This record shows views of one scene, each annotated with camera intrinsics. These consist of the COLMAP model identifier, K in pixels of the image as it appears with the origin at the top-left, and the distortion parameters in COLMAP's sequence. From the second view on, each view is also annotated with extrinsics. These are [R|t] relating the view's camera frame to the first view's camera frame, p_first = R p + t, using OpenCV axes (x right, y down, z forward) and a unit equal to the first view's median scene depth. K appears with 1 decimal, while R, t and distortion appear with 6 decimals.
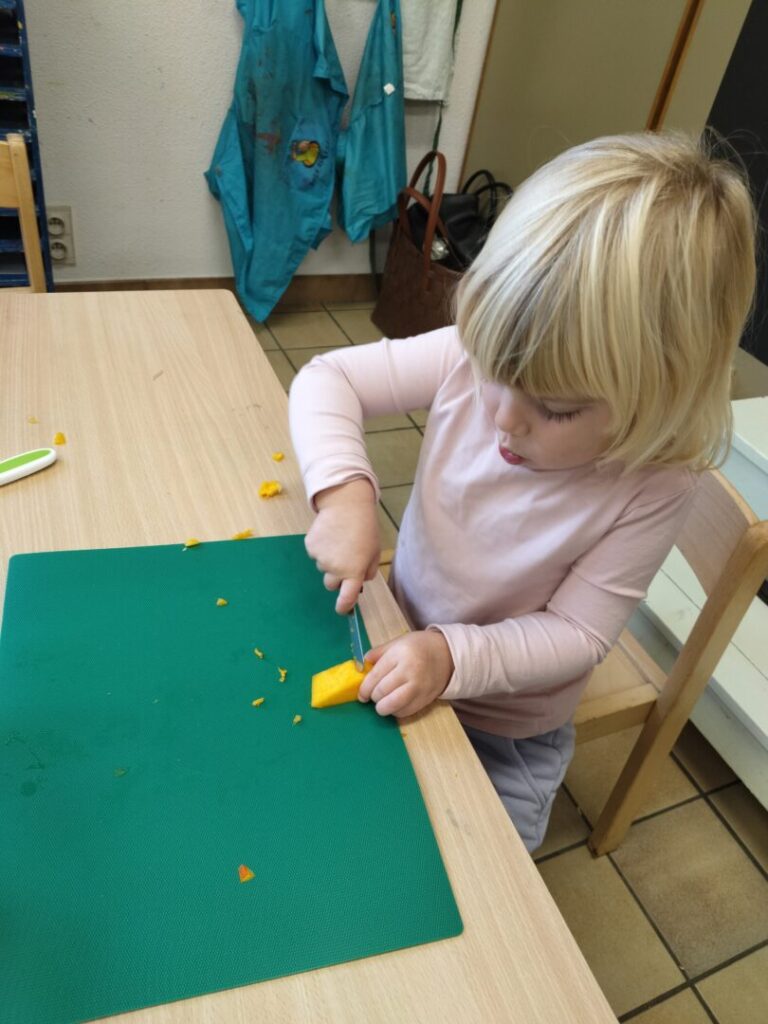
lens RADIAL K [[778.8, 0, 384.0], [0, 778.8, 512.0], [0, 0, 1]] dist [-0.020473, -0.005895]
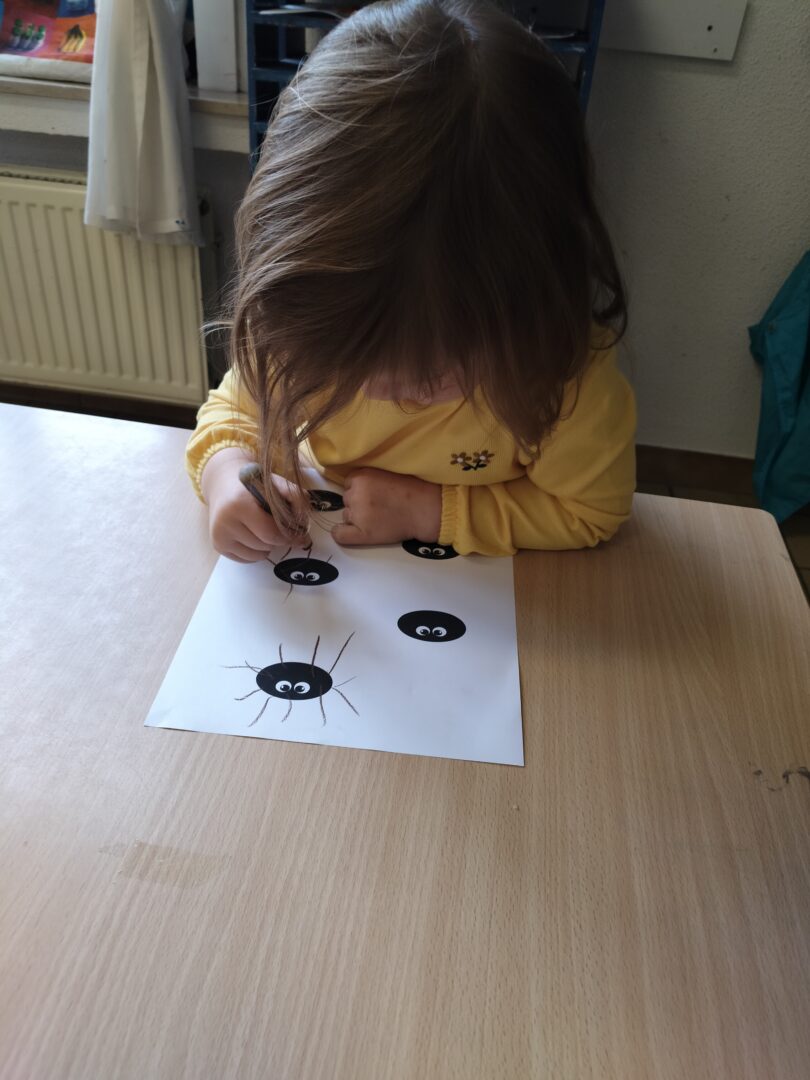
lens RADIAL K [[821.4, 0, 405.0], [0, 821.4, 540.0], [0, 0, 1]] dist [-0.020473, -0.005895]
pose [[0.844173, 0.221598, -0.488125, -0.080116], [-0.287549, 0.955662, -0.063444, -0.089249], [0.452423, 0.193917, 0.870465, 0.186280]]
